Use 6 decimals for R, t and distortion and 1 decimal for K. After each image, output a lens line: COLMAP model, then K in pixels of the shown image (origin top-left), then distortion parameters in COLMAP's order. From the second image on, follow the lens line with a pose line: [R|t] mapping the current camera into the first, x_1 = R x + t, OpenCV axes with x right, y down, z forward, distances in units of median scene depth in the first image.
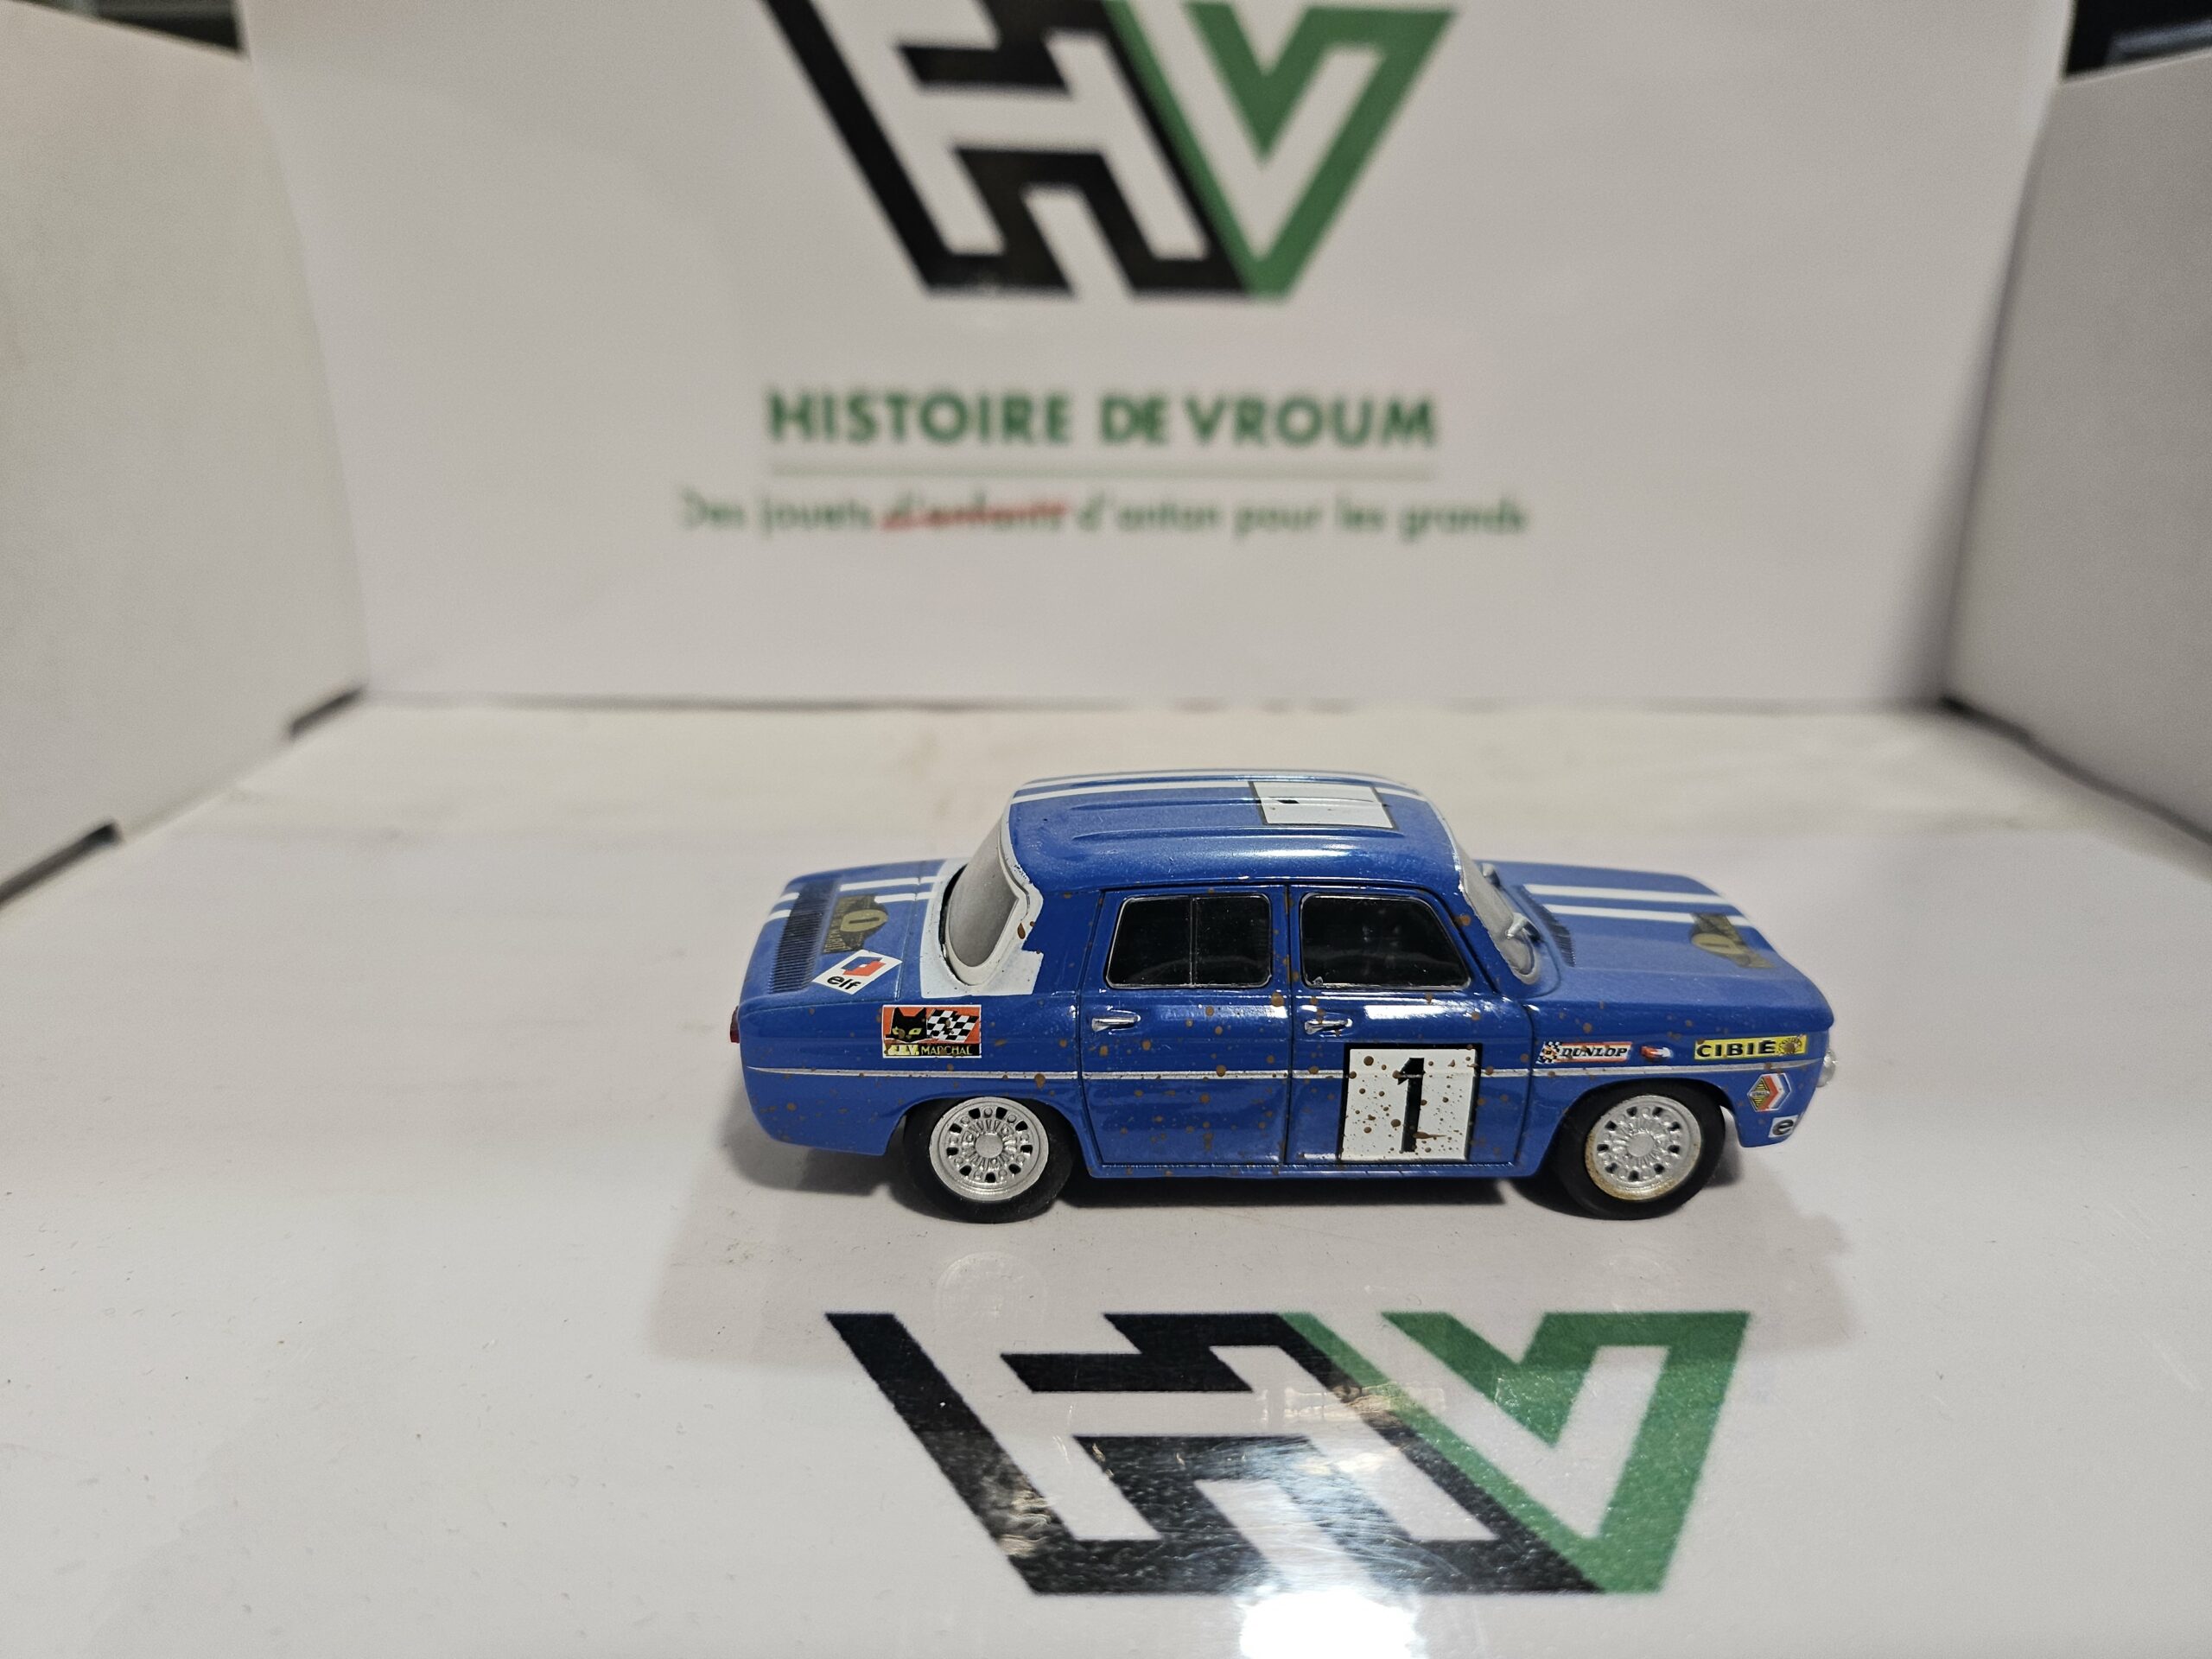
lens RADIAL K [[1793.7, 0, 1106.0], [0, 1793.7, 829.5], [0, 0, 1]] dist [-0.013945, -0.005210]
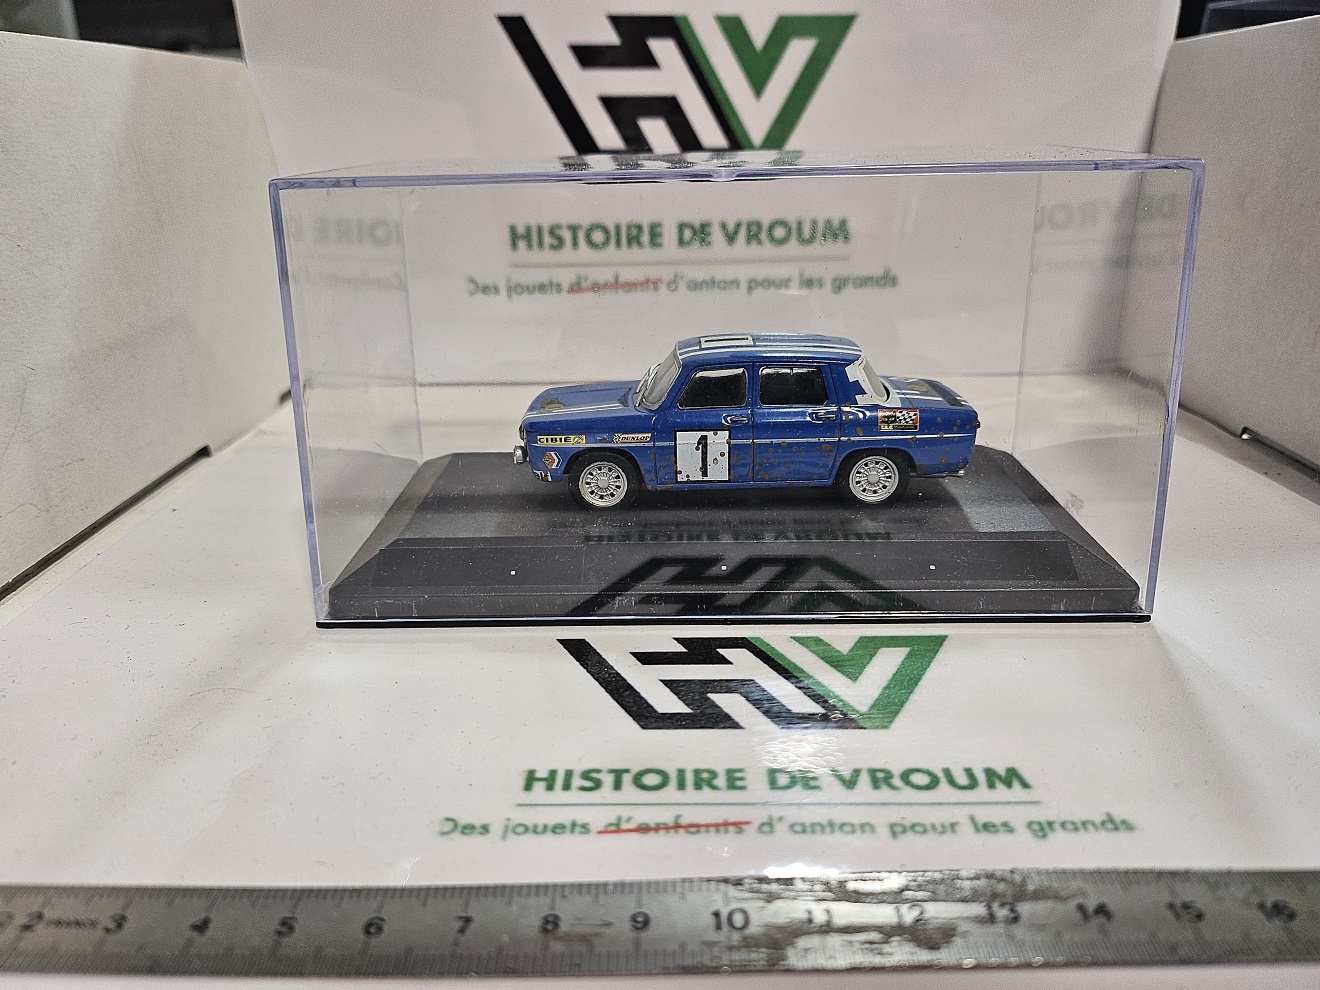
lens RADIAL K [[997.4, 0, 656.7], [0, 997.4, 511.2], [0, 0, 1]] dist [0.009462, 0.000083]
pose [[0.999203, -0.015047, -0.036980, 0.017262], [0.017240, 0.998066, 0.059719, 0.013142], [0.036010, -0.060309, 0.997530, -0.184823]]
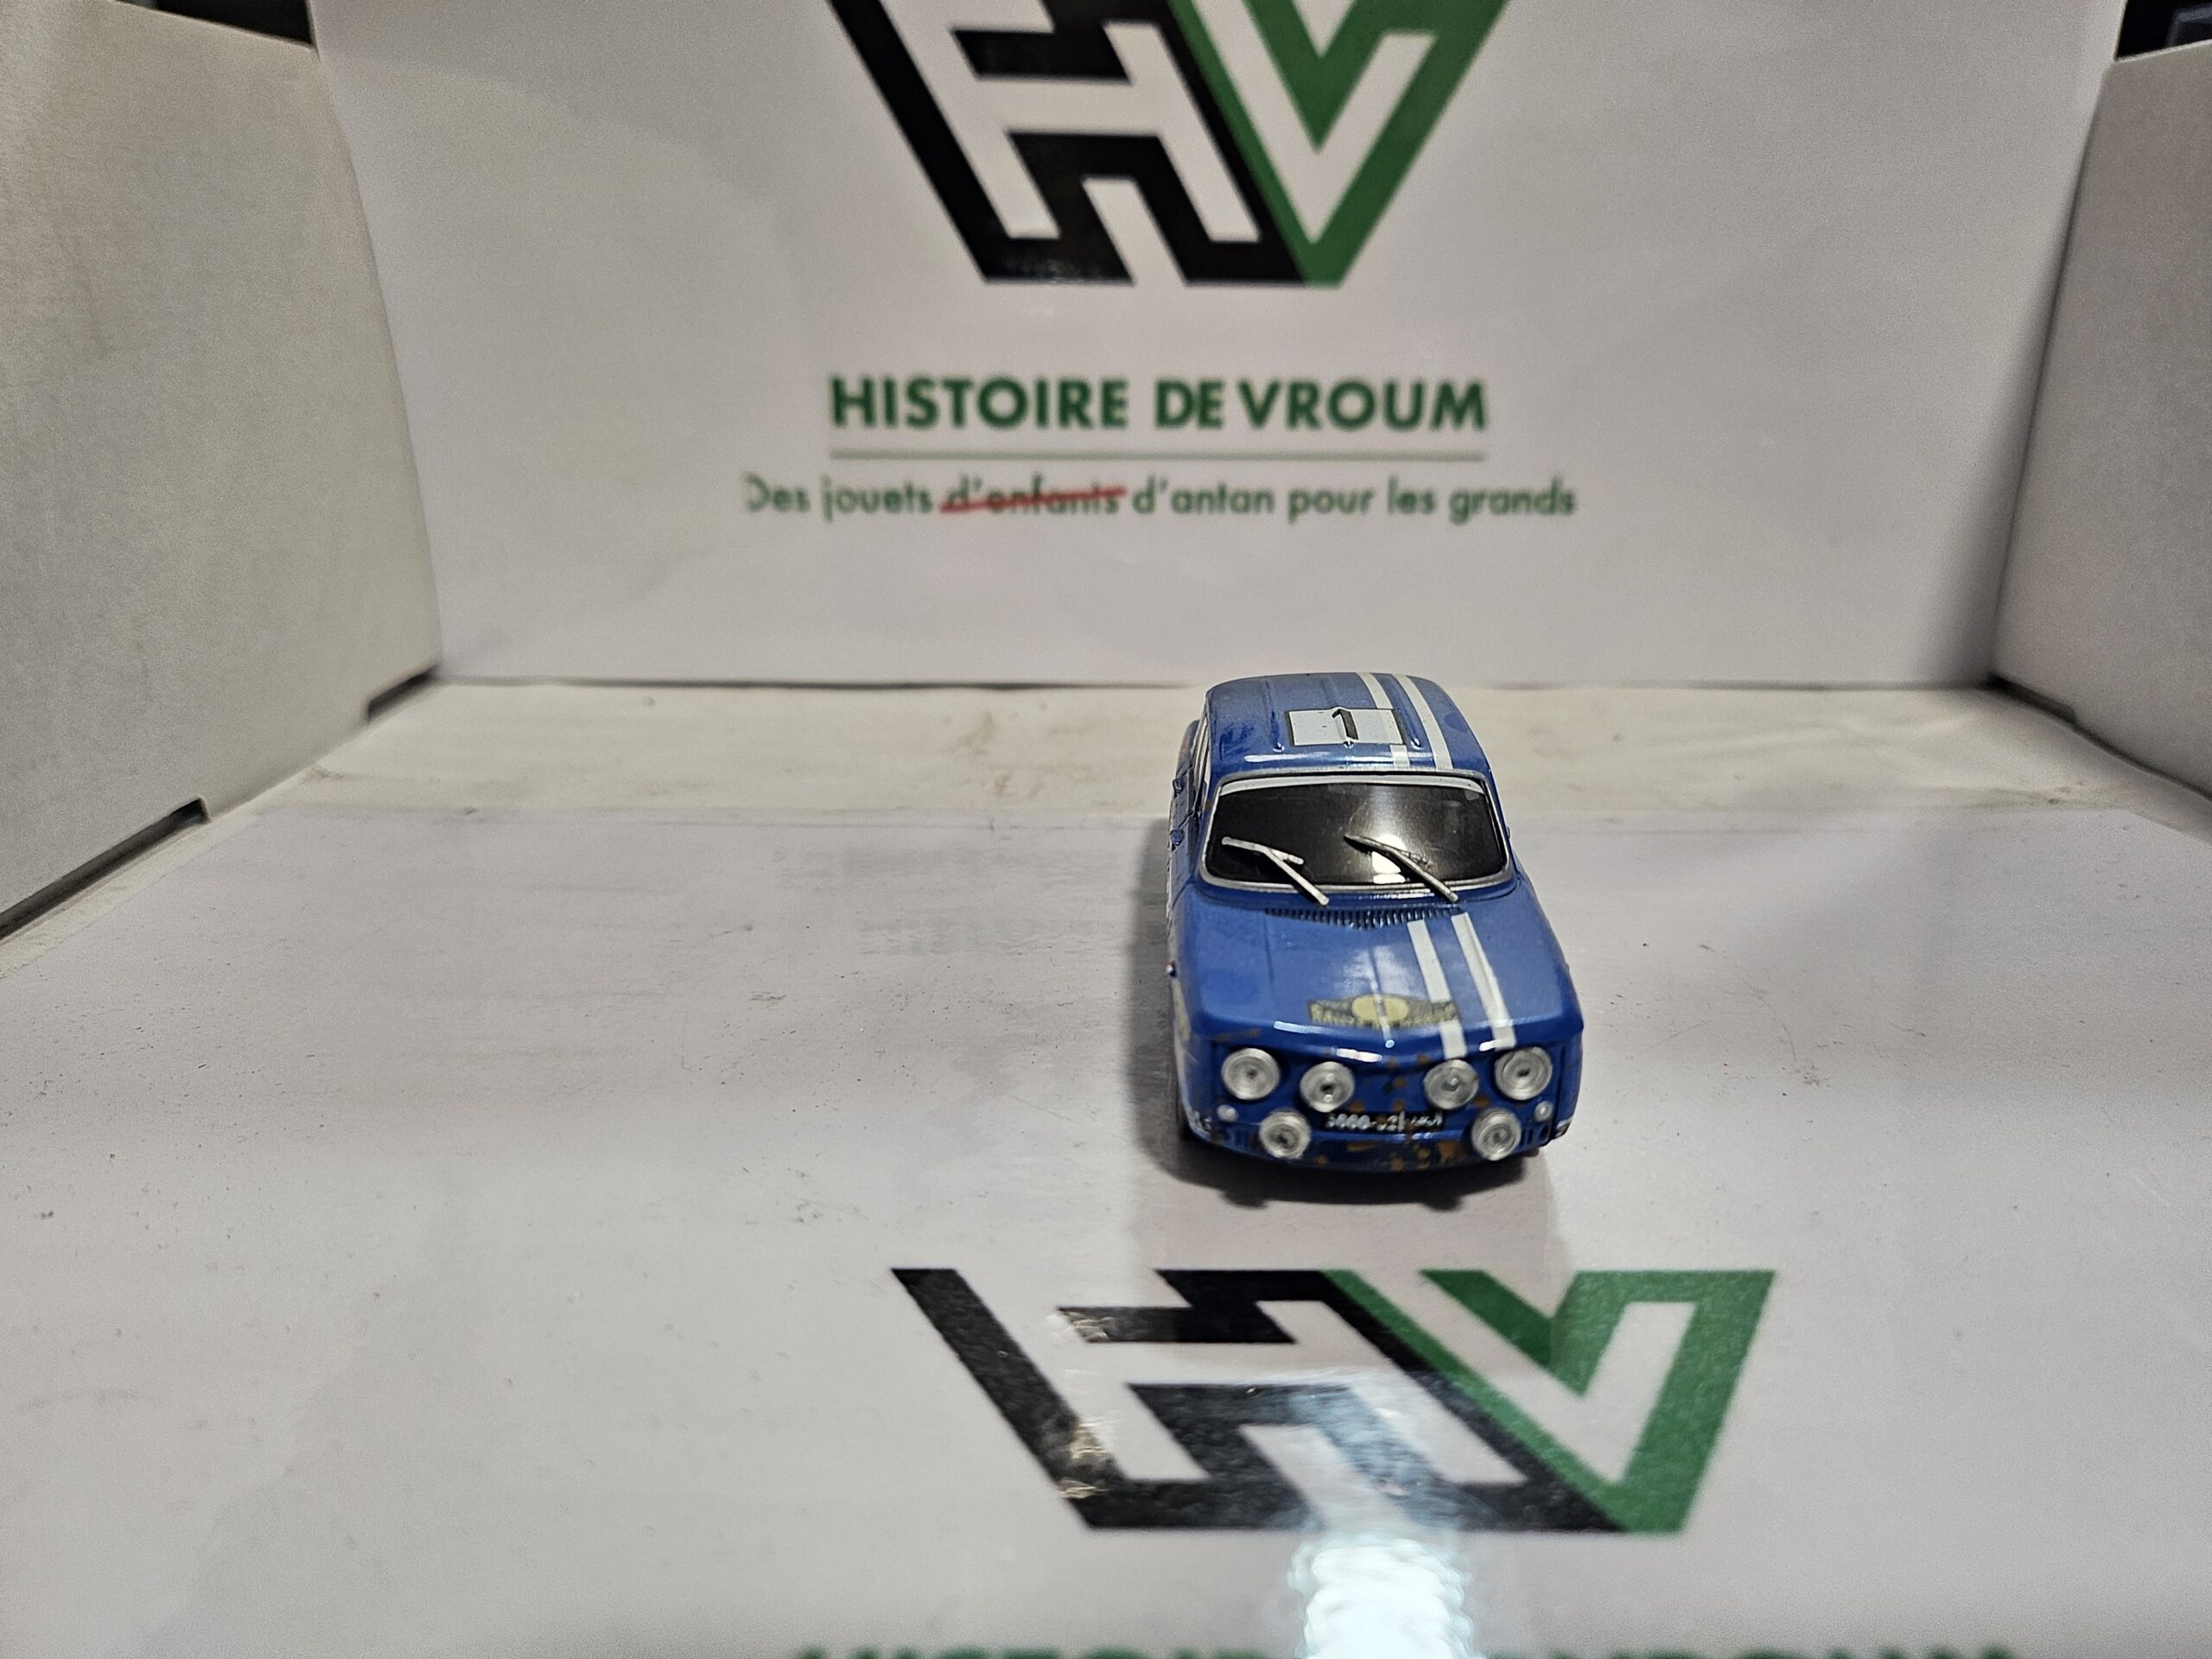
lens RADIAL K [[1765.3, 0, 1138.9], [0, 1765.3, 854.0], [0, 0, 1]] dist [0.000985, -0.005266]
pose [[0.999910, 0.000691, -0.013388, 0.001427], [-0.000326, 0.999629, 0.027251, -0.001068], [0.013402, -0.027244, 0.999539, -0.016822]]
